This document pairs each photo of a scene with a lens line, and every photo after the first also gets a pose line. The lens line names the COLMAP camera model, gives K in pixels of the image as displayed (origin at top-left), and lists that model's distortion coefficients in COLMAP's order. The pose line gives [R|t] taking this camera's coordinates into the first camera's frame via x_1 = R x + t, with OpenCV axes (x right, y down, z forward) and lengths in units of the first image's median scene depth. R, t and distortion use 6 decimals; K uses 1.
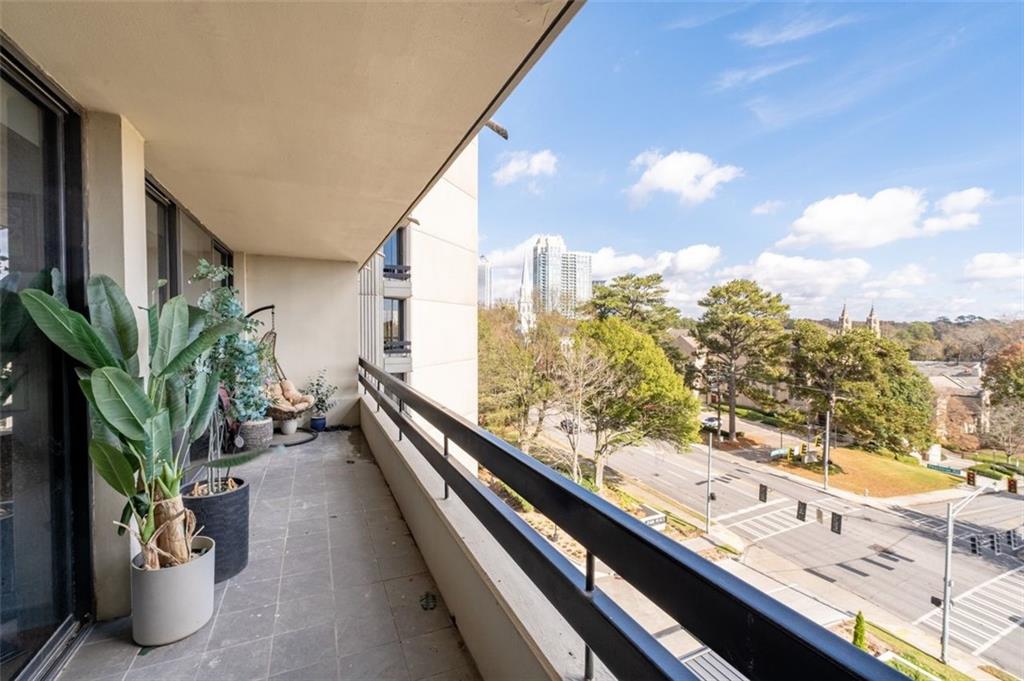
lens RADIAL K [[436.3, 0, 511.9], [0, 436.3, 341.1], [0, 0, 1]] dist [-0.007129, 0.002548]
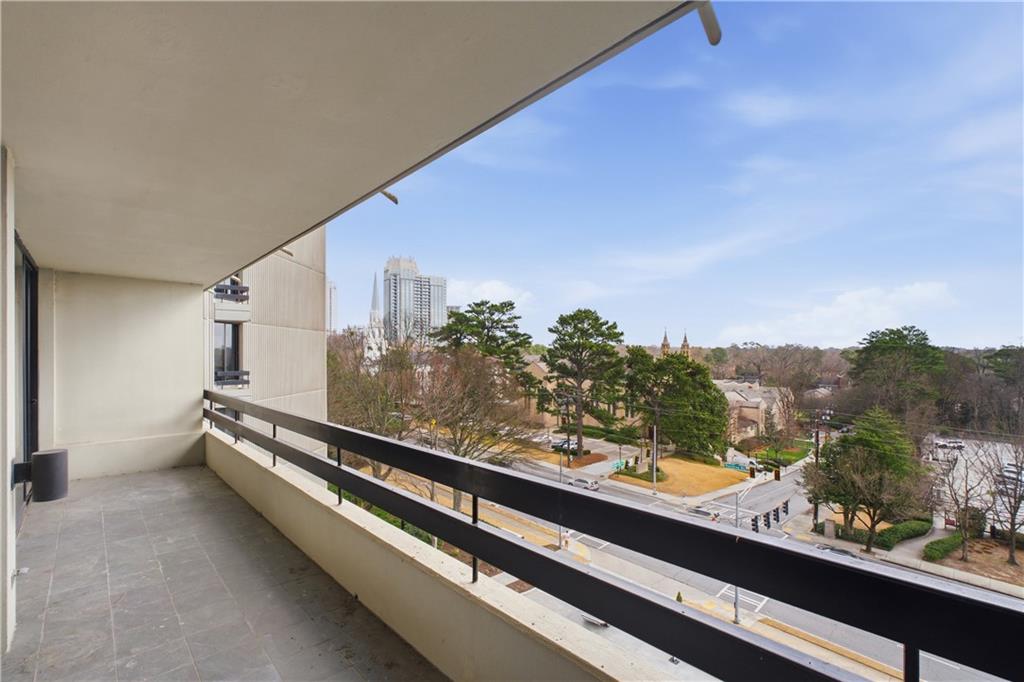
lens RADIAL K [[455.0, 0, 512.5], [0, 455.0, 347.6], [0, 0, 1]] dist [-0.006212, 0.000068]
pose [[0.947937, -0.003971, 0.318435, -0.006793], [0.018332, 0.998945, -0.042114, 0.000790], [-0.317931, 0.045759, 0.947009, -0.019646]]
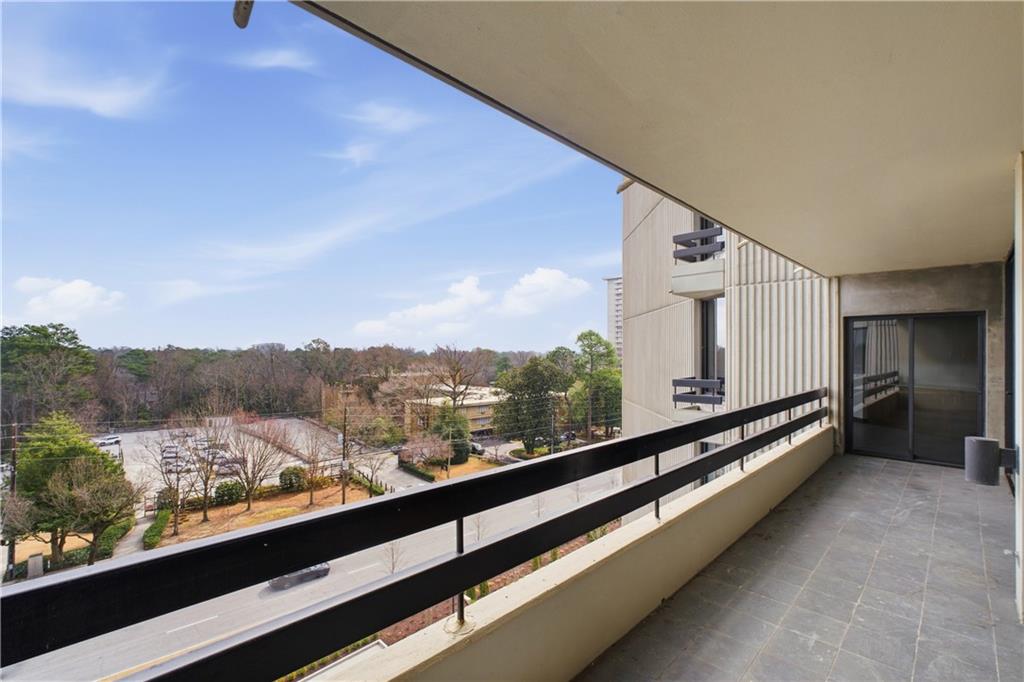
lens RADIAL K [[455.0, 0, 520.5], [0, 455.0, 356.7], [0, 0, 1]] dist [-0.006212, 0.000068]
pose [[-0.364225, -0.014917, 0.931191, -0.084045], [0.029195, 0.999197, 0.027426, -0.004275], [-0.930853, 0.037175, -0.363498, 0.147334]]
